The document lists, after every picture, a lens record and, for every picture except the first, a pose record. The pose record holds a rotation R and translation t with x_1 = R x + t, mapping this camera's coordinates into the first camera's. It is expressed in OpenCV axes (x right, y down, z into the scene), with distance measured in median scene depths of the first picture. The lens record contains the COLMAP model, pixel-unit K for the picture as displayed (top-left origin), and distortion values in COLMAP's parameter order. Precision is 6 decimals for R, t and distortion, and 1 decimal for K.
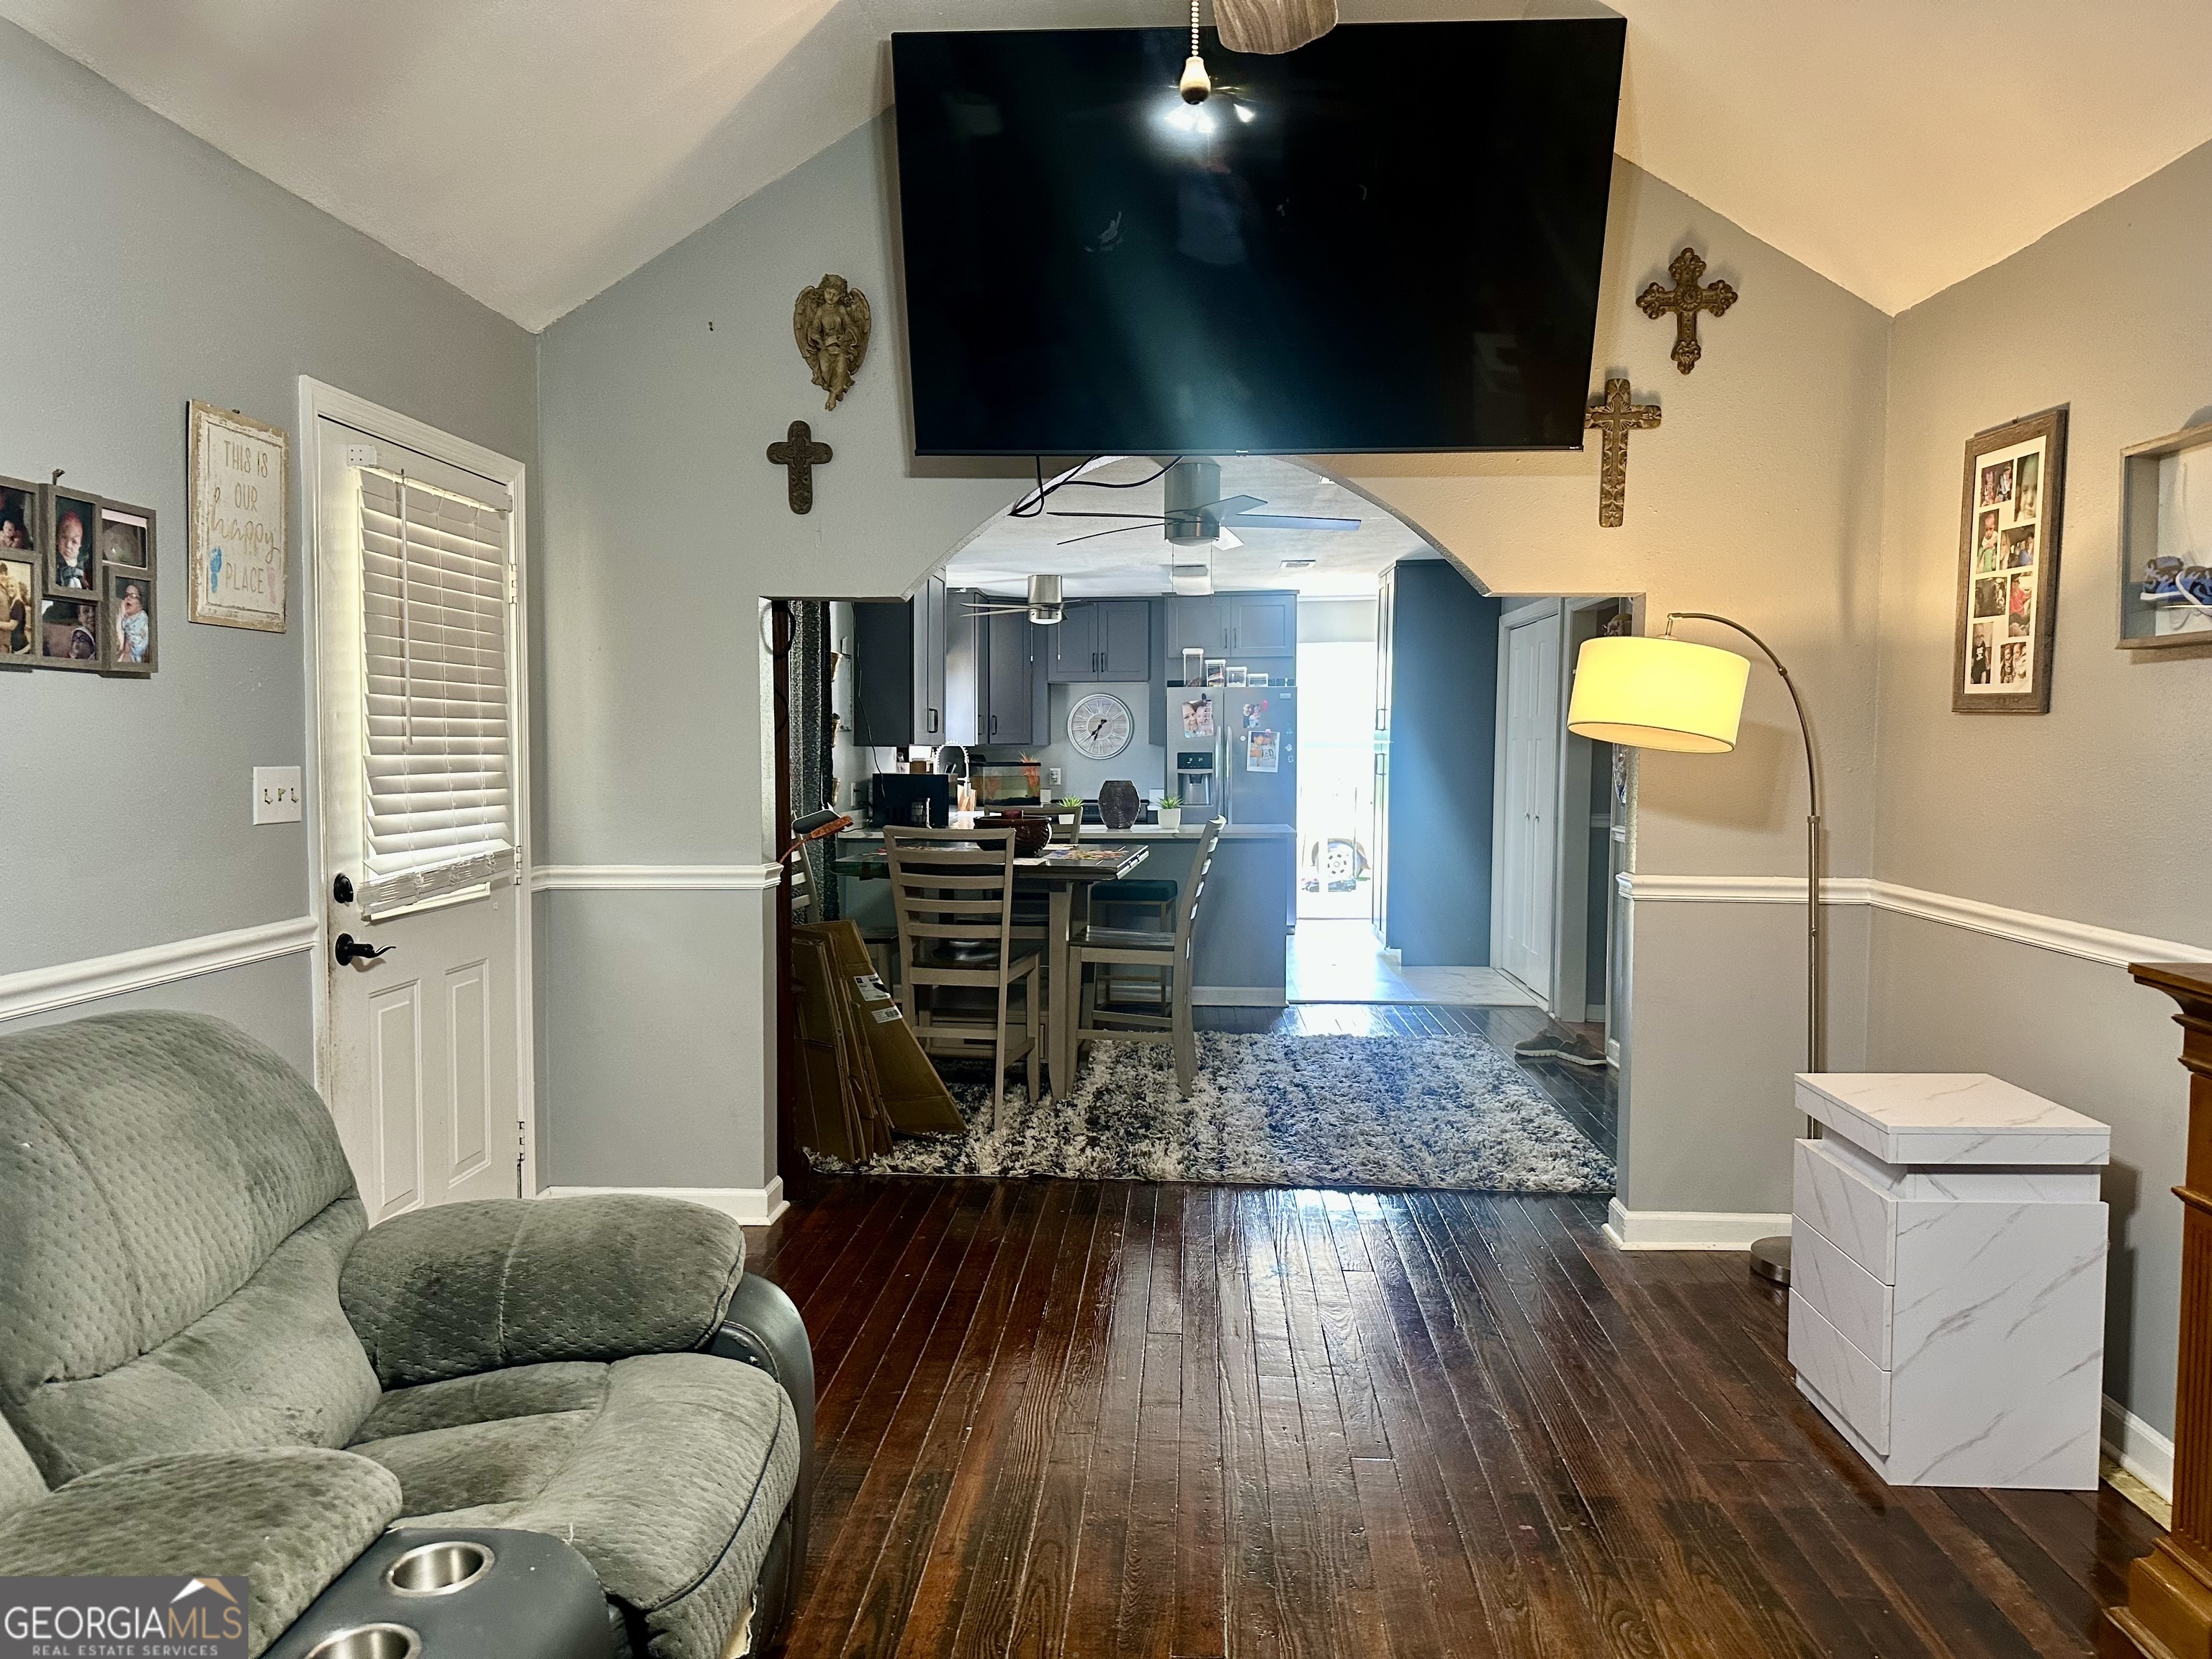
lens RADIAL K [[1556.0, 0, 1109.6], [0, 1556.0, 823.8], [0, 0, 1]] dist [-0.002892, 0.000278]
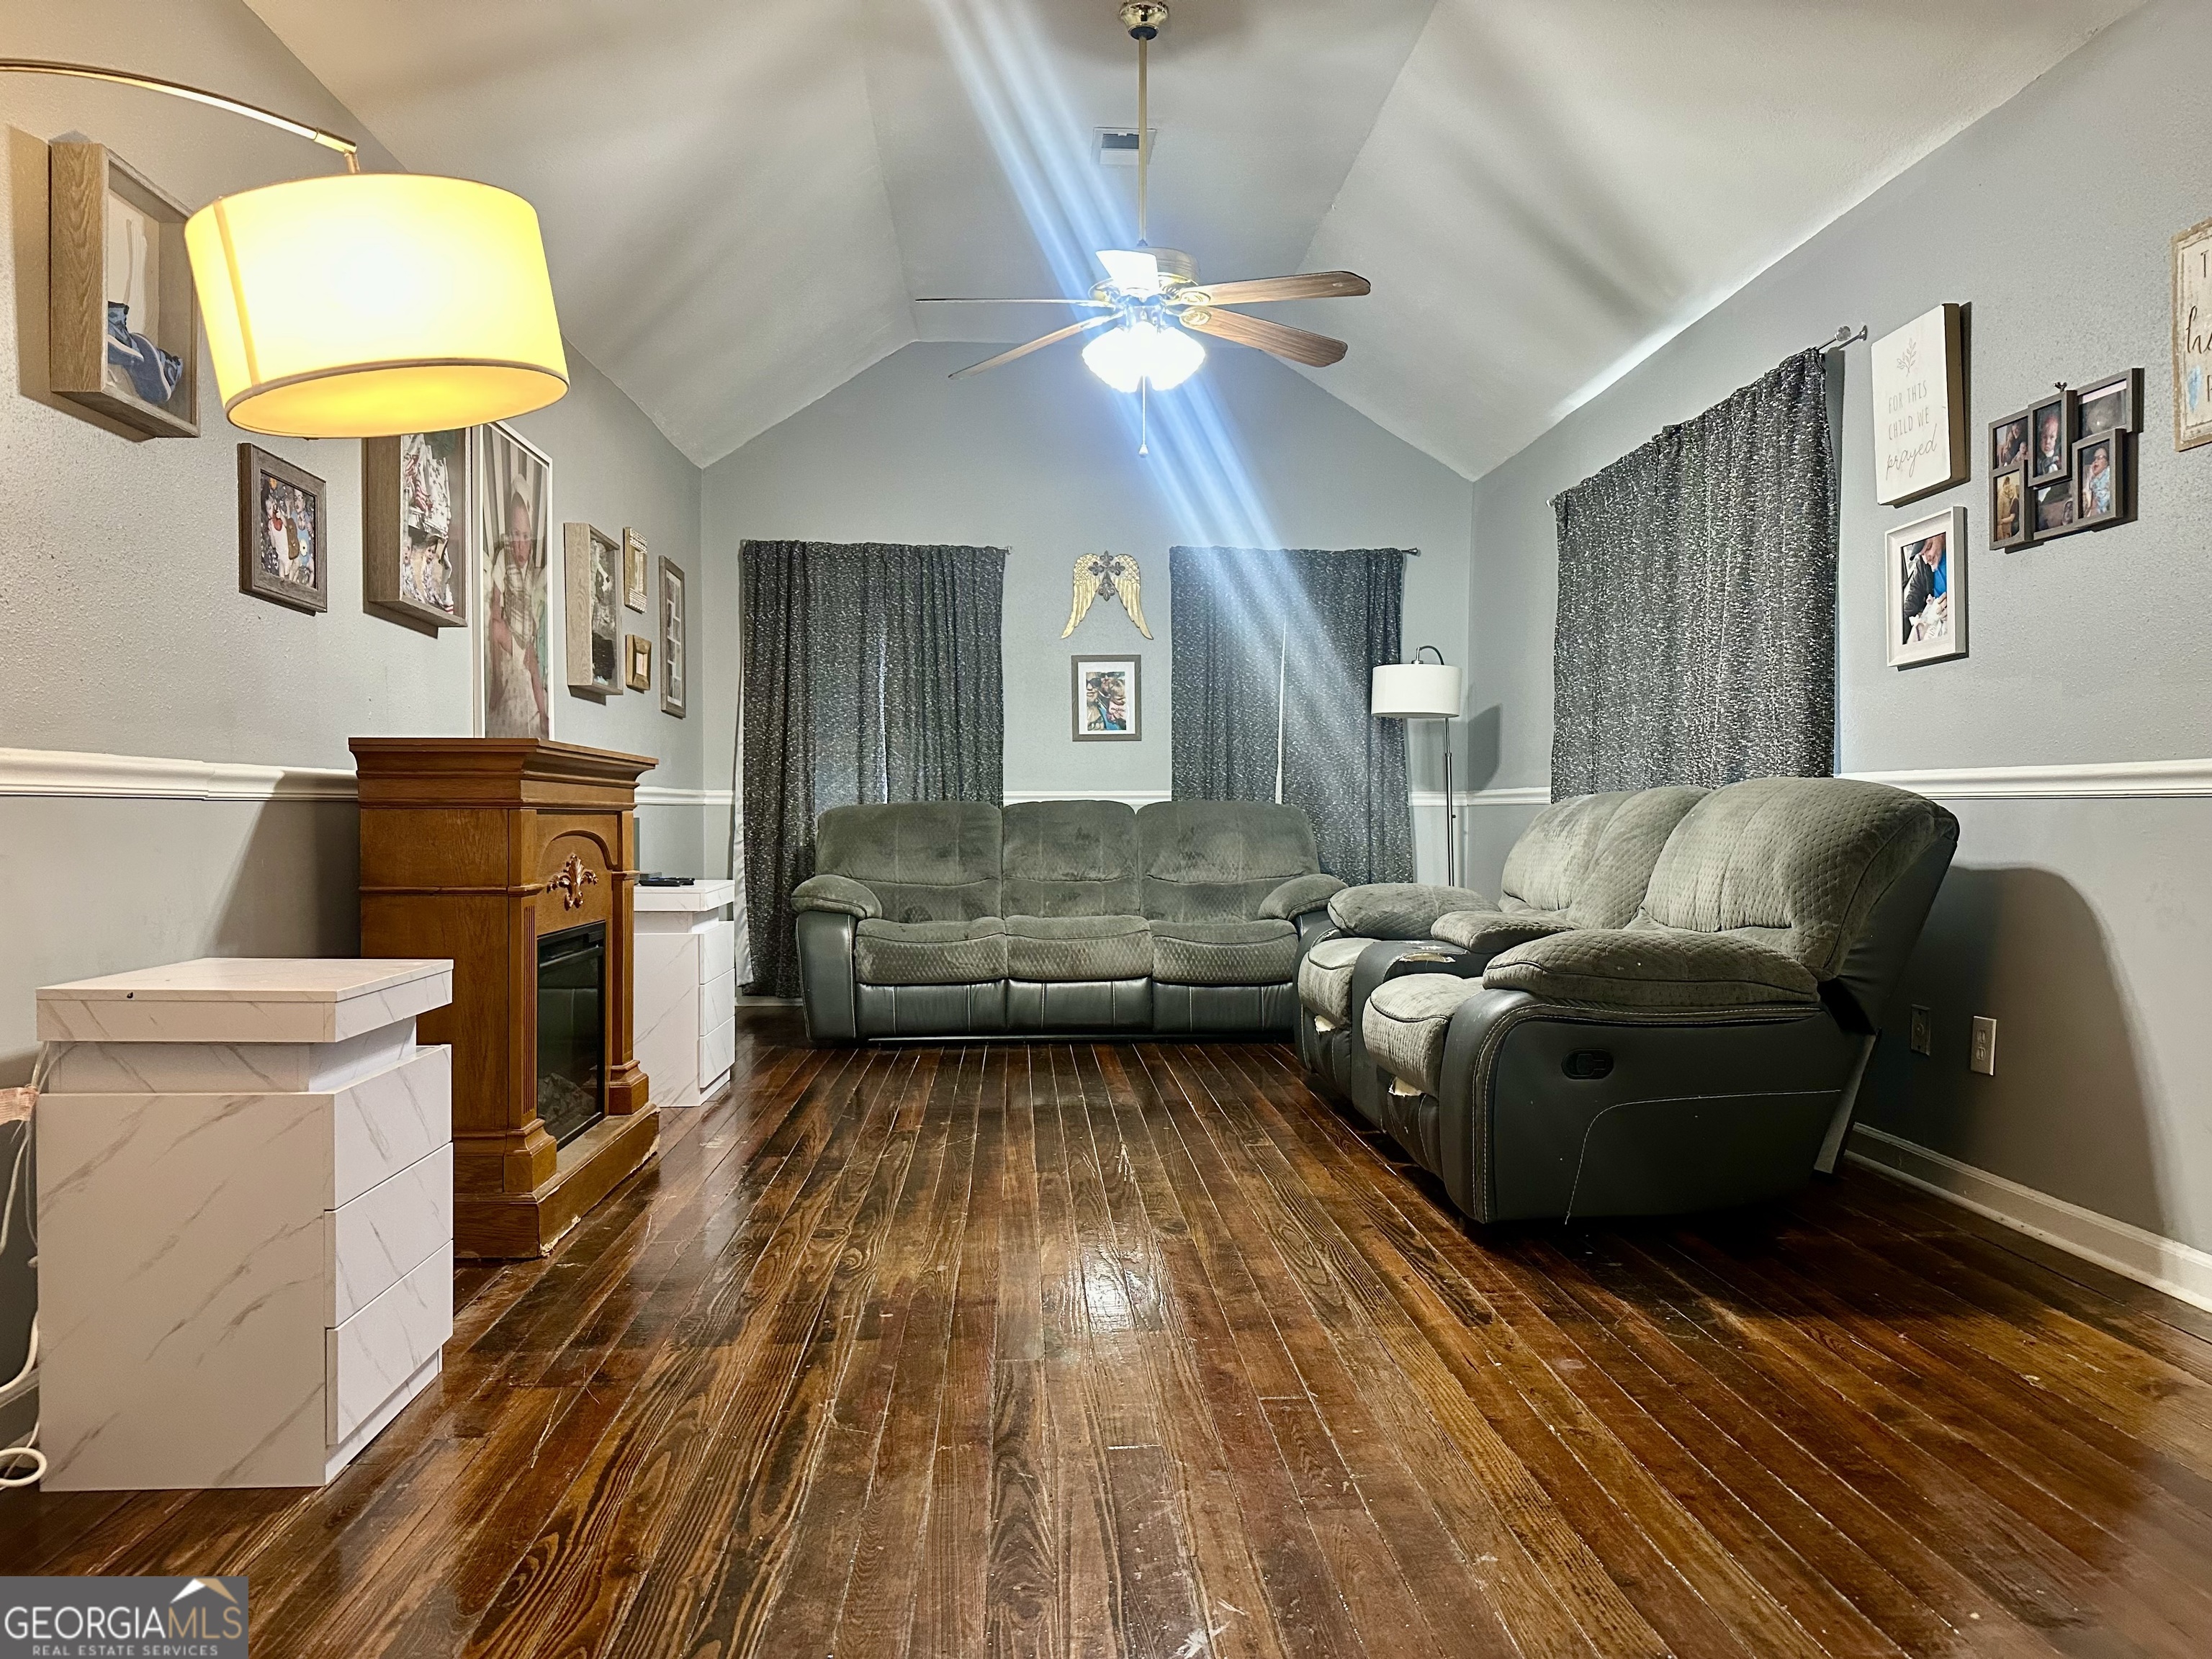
lens RADIAL K [[1556.0, 0, 1104.3], [0, 1556.0, 819.5], [0, 0, 1]] dist [-0.002892, 0.000278]
pose [[-0.993638, -0.000342, -0.112618, 0.242849], [-0.007258, 0.998111, 0.061006, 0.058192], [0.112384, 0.061435, -0.991764, 2.047949]]
